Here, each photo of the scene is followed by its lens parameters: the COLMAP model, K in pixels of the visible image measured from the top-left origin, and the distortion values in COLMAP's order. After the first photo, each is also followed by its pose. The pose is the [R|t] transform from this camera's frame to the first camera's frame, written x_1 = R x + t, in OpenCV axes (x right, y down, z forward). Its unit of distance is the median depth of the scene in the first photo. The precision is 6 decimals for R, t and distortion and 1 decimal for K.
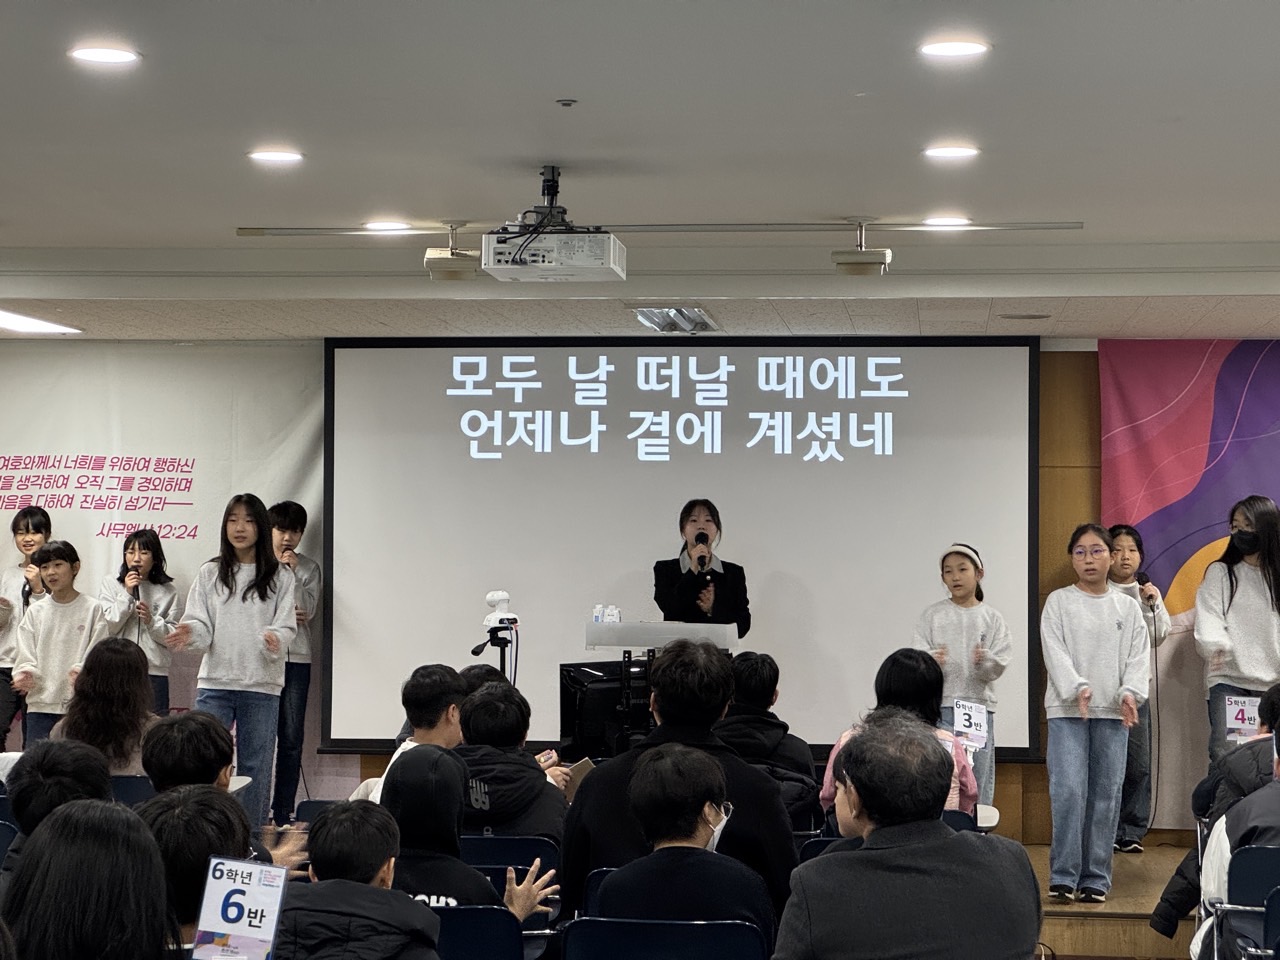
lens RADIAL K [[2863.0, 0, 644.4], [0, 2863.0, 484.0], [0, 0, 1]] dist [0.197073, 0.000000]
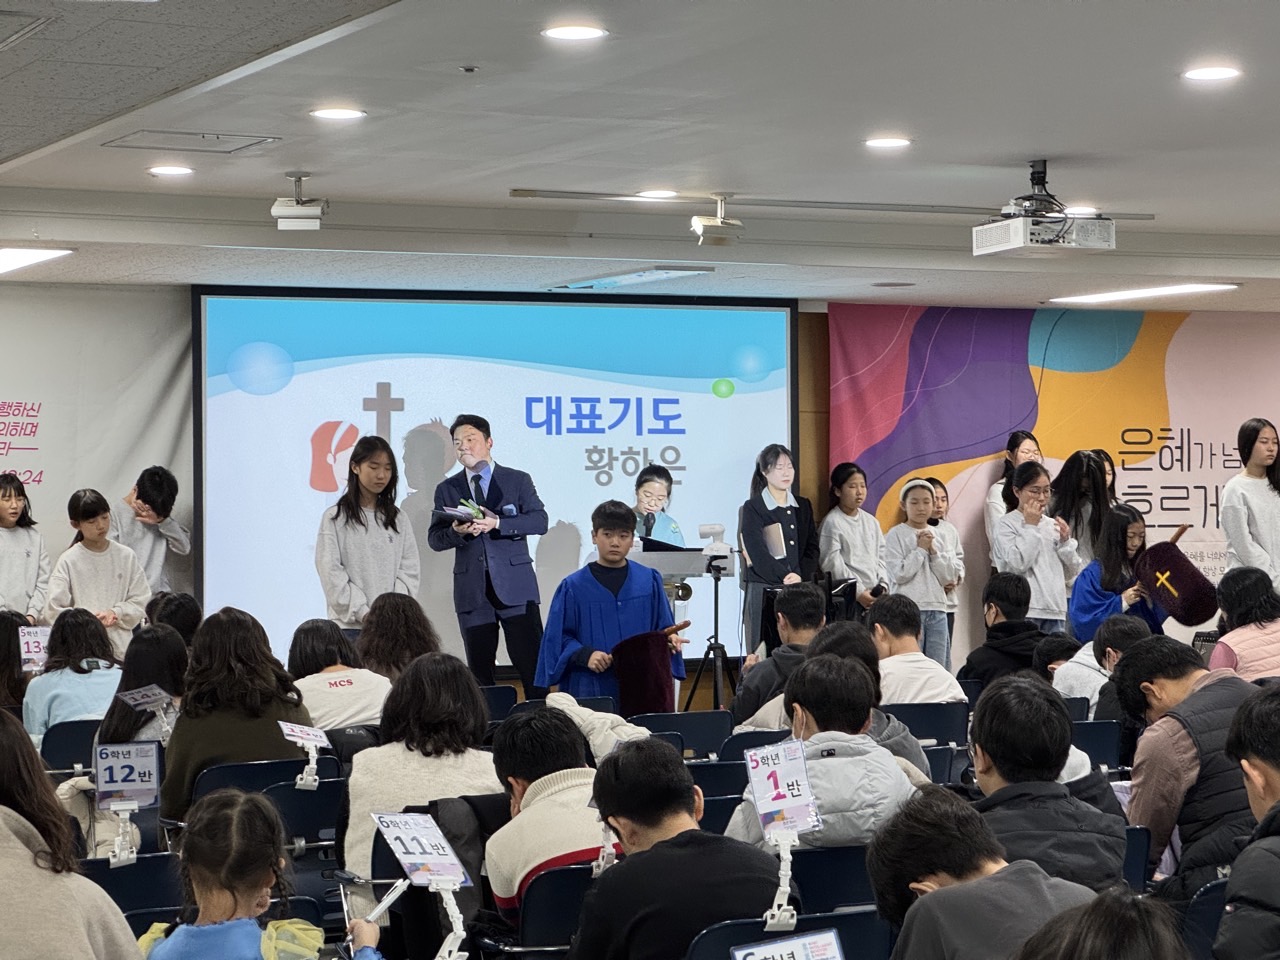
lens RADIAL K [[2863.0, 0, 640.8], [0, 2863.0, 447.2], [0, 0, 1]] dist [0.197073, 0.000000]
pose [[0.842736, -0.006624, 0.538286, -0.534057], [0.001949, 0.999955, 0.009254, -0.002502], [-0.538323, -0.006750, 0.842711, 0.058078]]
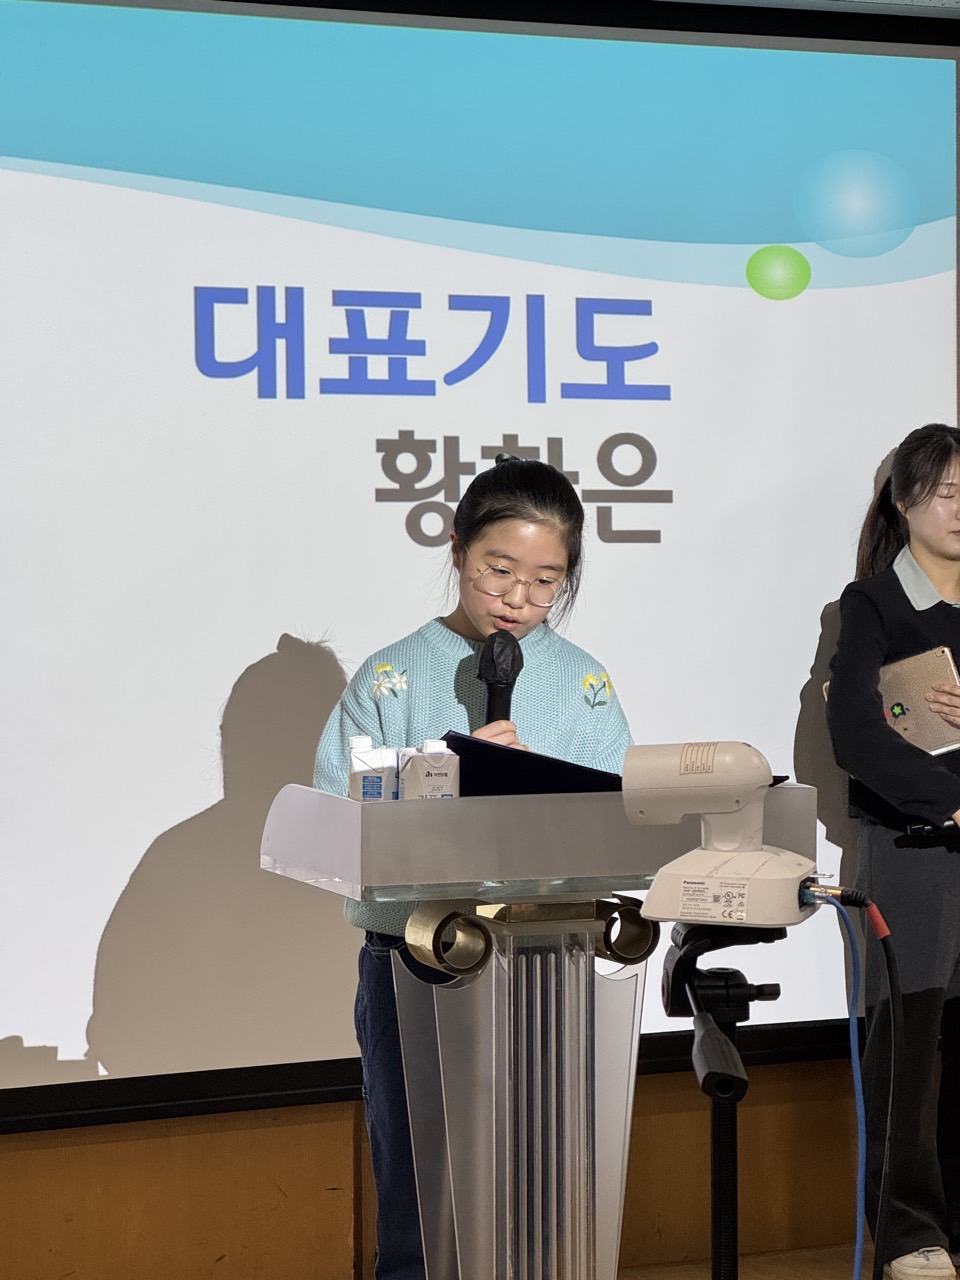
lens RADIAL K [[2863.0, 0, 478.0], [0, 2863.0, 631.5], [0, 0, 1]] dist [0.197073, 0.000000]
pose [[0.882118, -0.028304, 0.470177, -0.117728], [0.009810, 0.999080, 0.041738, 0.018473], [-0.470926, -0.032206, 0.881585, 0.668163]]
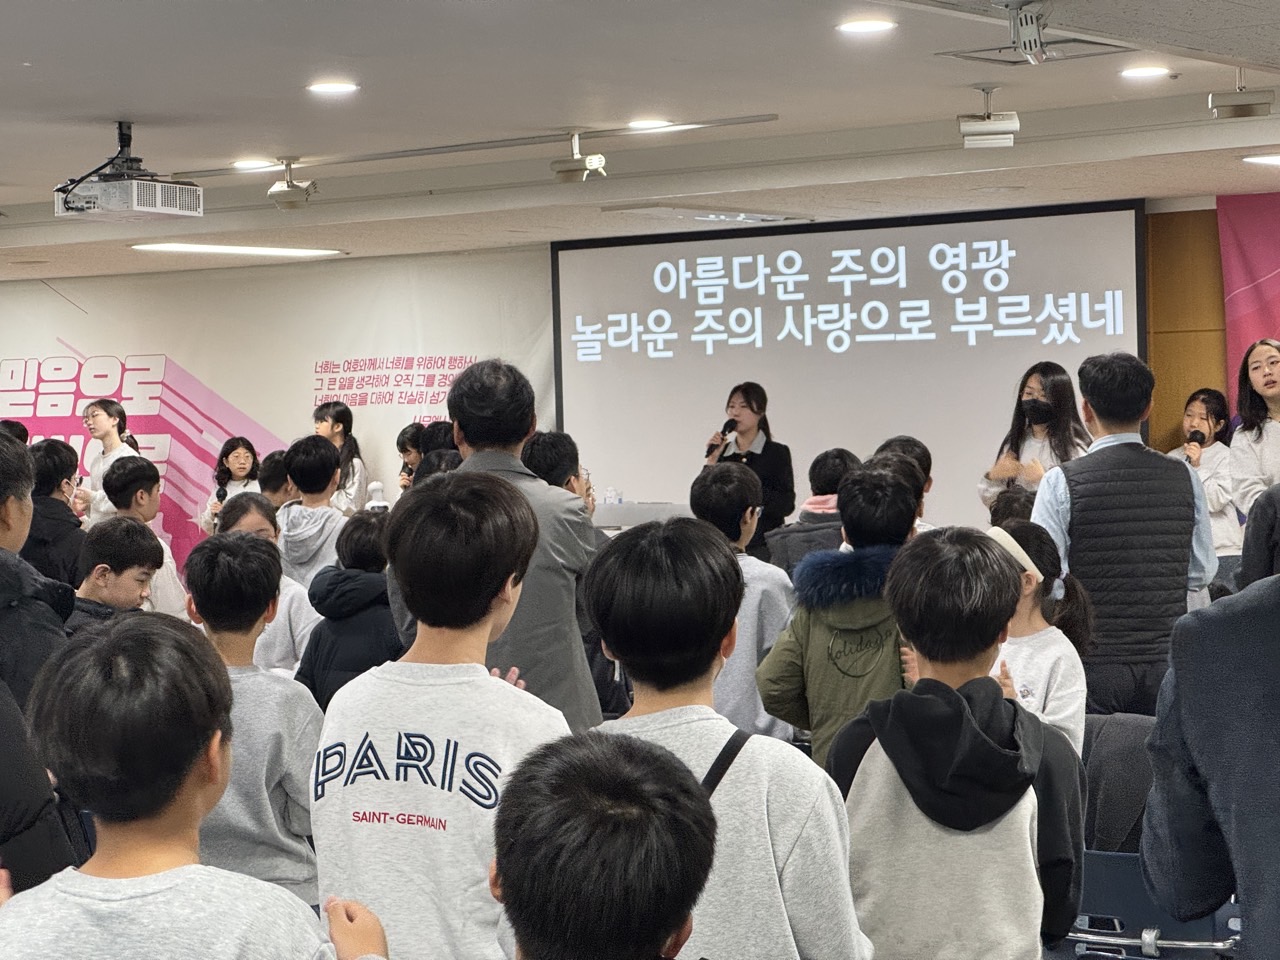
lens RADIAL K [[2863.0, 0, 605.3], [0, 2863.0, 512.7], [0, 0, 1]] dist [0.197073, 0.000000]
pose [[0.858806, -0.010048, -0.512203, 0.474199], [0.043207, 0.997666, 0.052872, -0.005092], [0.510477, -0.067537, 0.857235, 0.067017]]
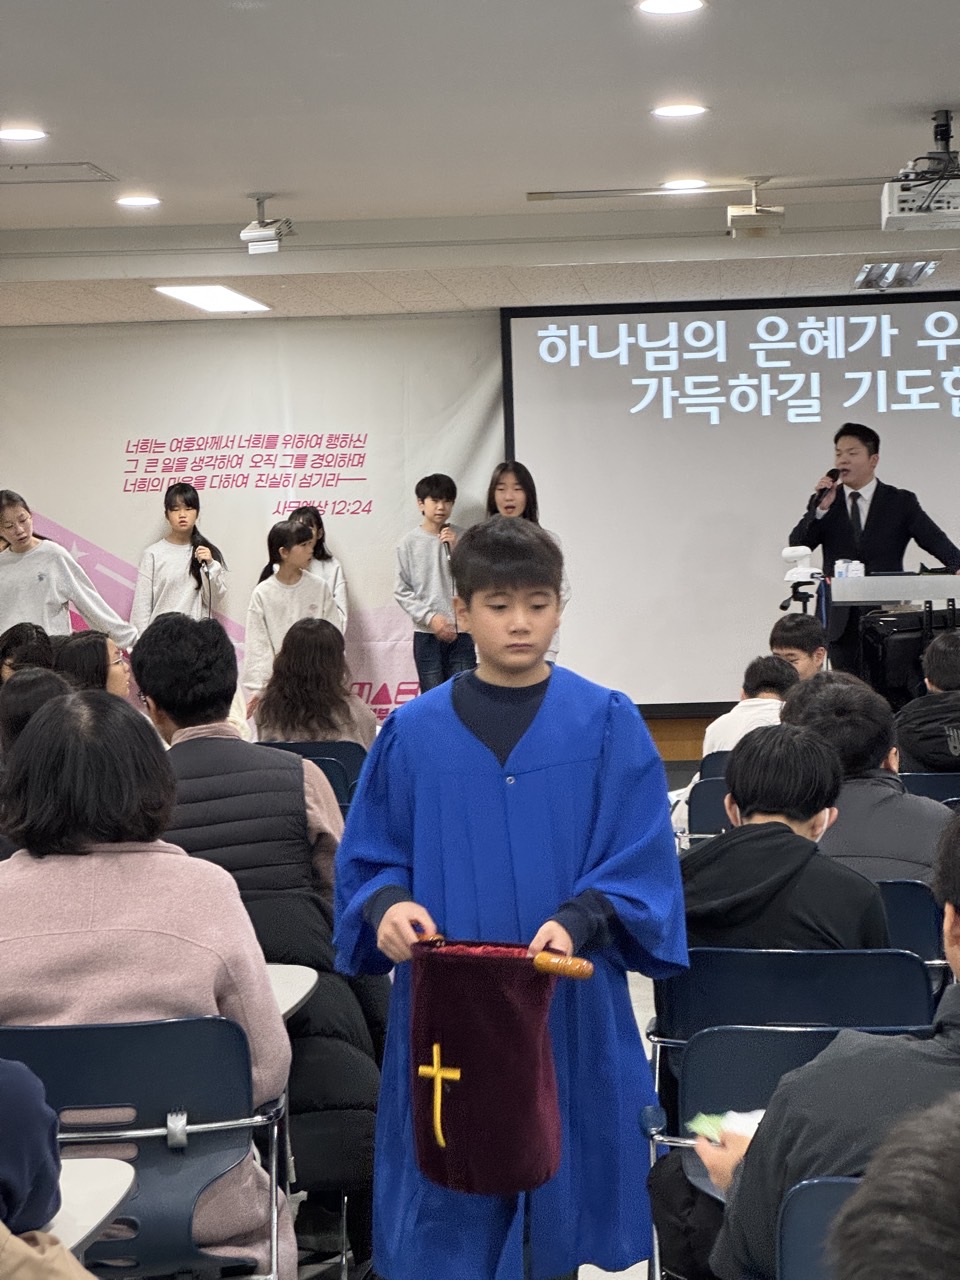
lens RADIAL K [[2863.0, 0, 483.7], [0, 2863.0, 628.5], [0, 0, 1]] dist [0.197073, 0.000000]
pose [[0.999095, -0.036454, 0.021937, -0.144987], [0.035153, 0.997754, 0.057027, 0.003425], [-0.023967, -0.056204, 0.998132, -0.004046]]
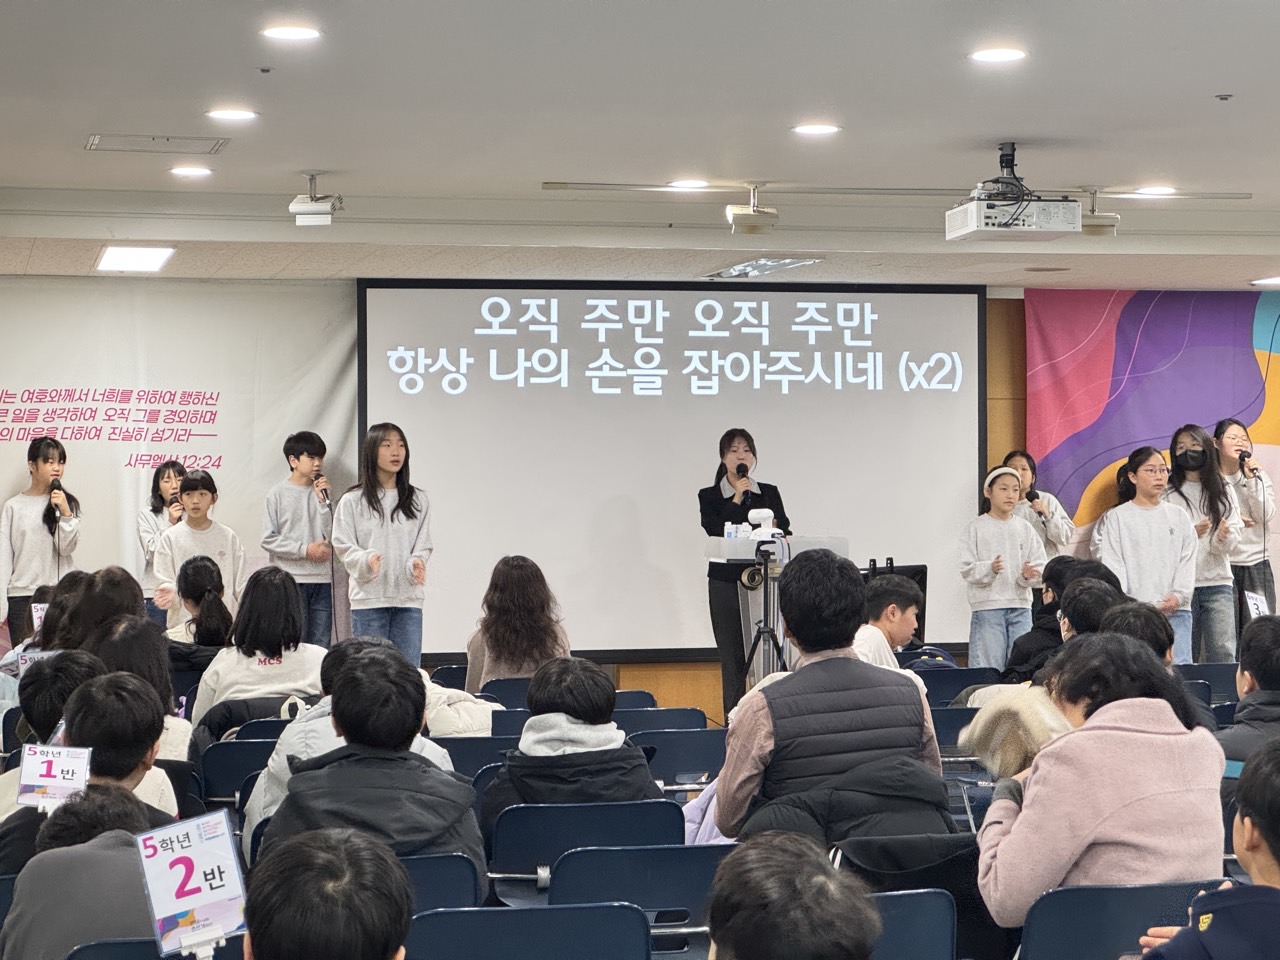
lens RADIAL K [[2863.0, 0, 639.0], [0, 2863.0, 484.6], [0, 0, 1]] dist [0.197073, 0.000000]
pose [[0.943042, -0.011560, 0.332474, -0.373574], [0.003436, 0.999681, 0.025012, -0.000825], [-0.332657, -0.022445, 0.942781, -0.039793]]
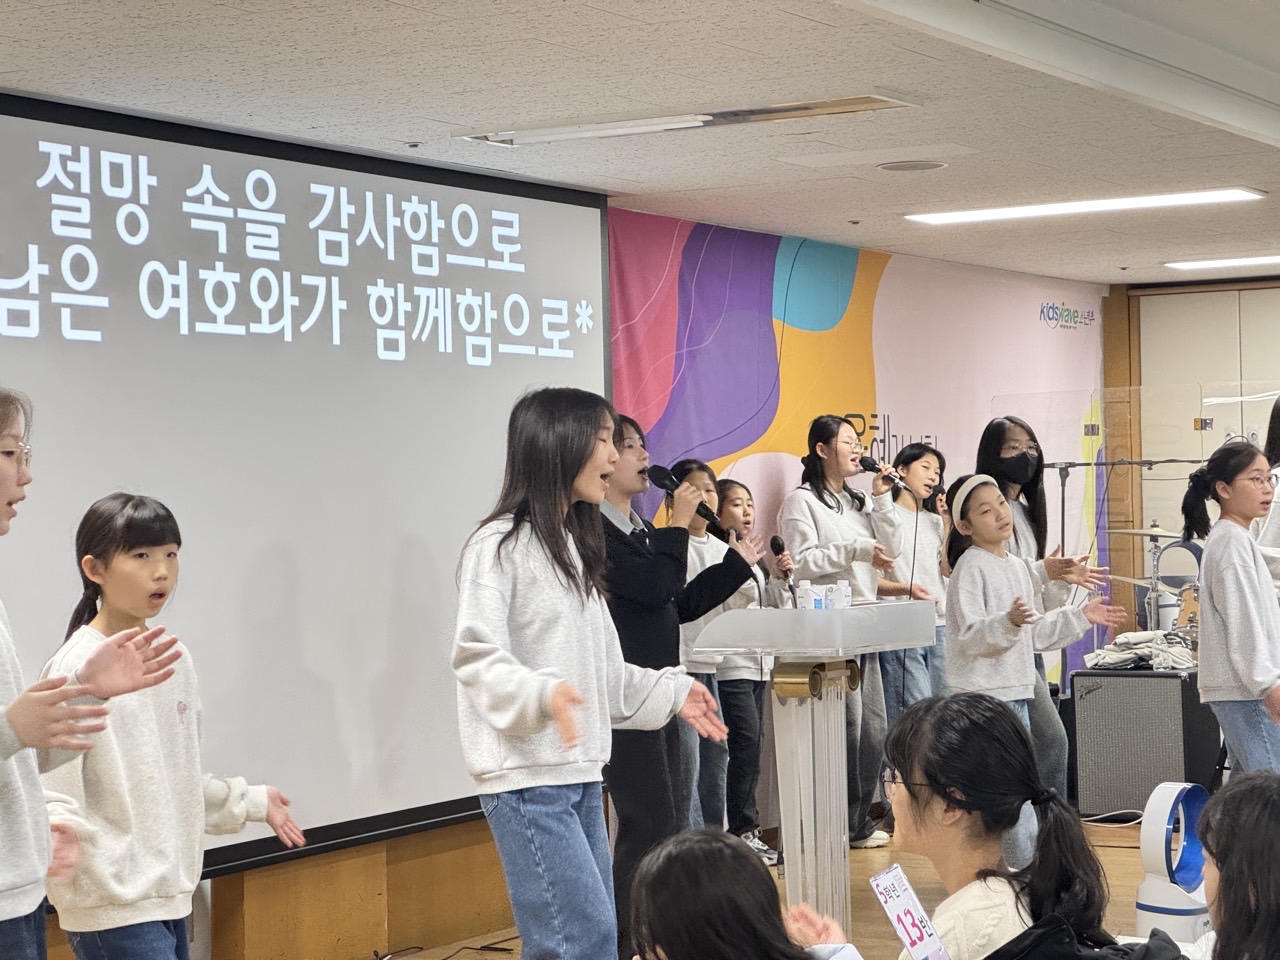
lens RADIAL K [[2863.0, 0, 677.9], [0, 2863.0, 494.3], [0, 0, 1]] dist [0.197073, 0.000000]
pose [[0.379171, -0.016620, 0.925177, -0.514766], [-0.006678, 0.999763, 0.020697, 0.008185], [-0.925302, -0.014026, 0.378971, 0.704876]]
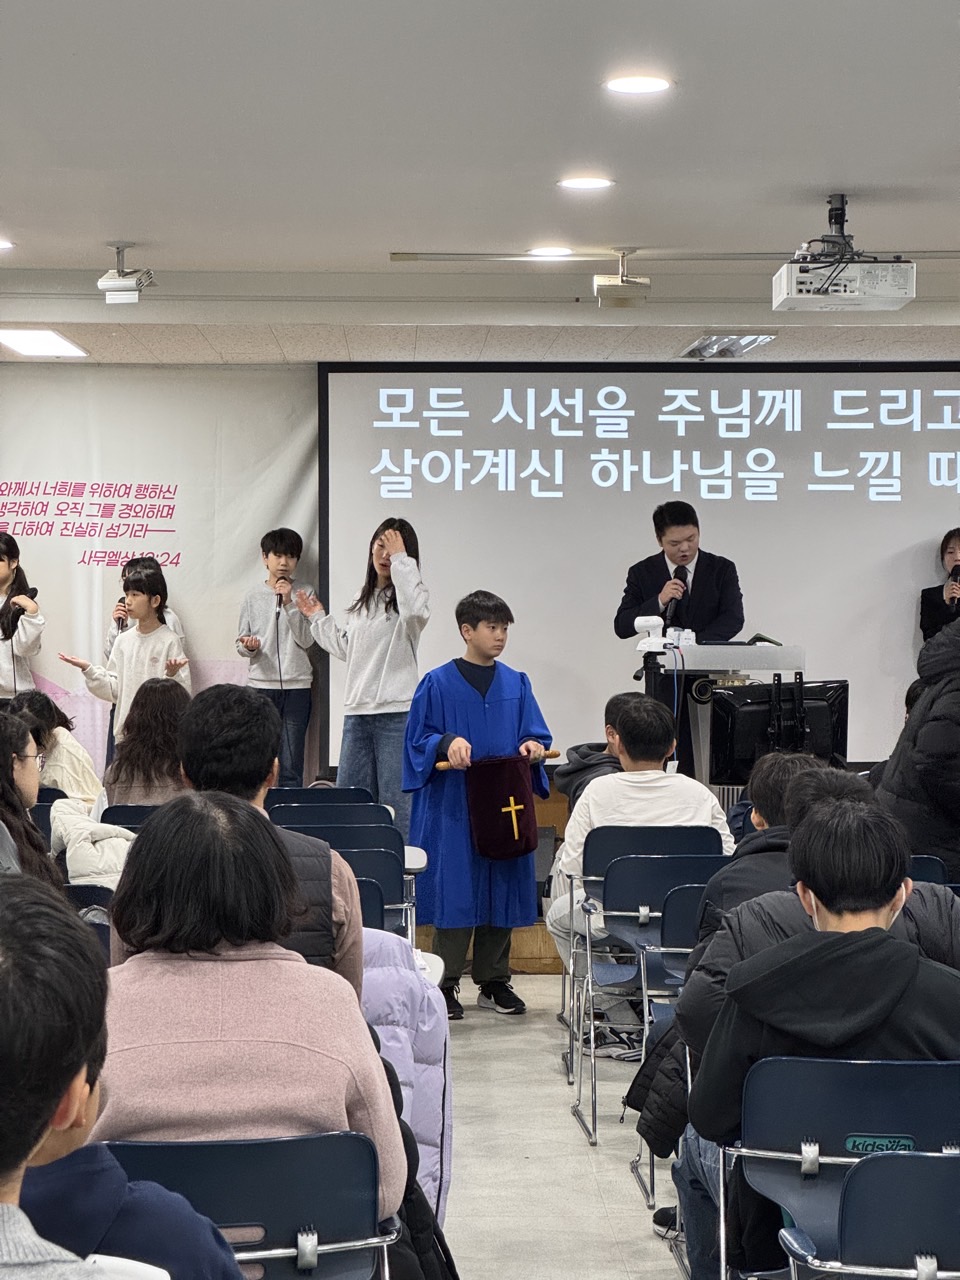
lens RADIAL K [[2863.0, 0, 500.7], [0, 2863.0, 652.7], [0, 0, 1]] dist [0.197073, 0.000000]
pose [[0.989632, -0.013618, 0.142979, -0.194896], [0.005927, 0.998519, 0.054077, -0.004067], [-0.143504, -0.052669, 0.988247, 0.008015]]
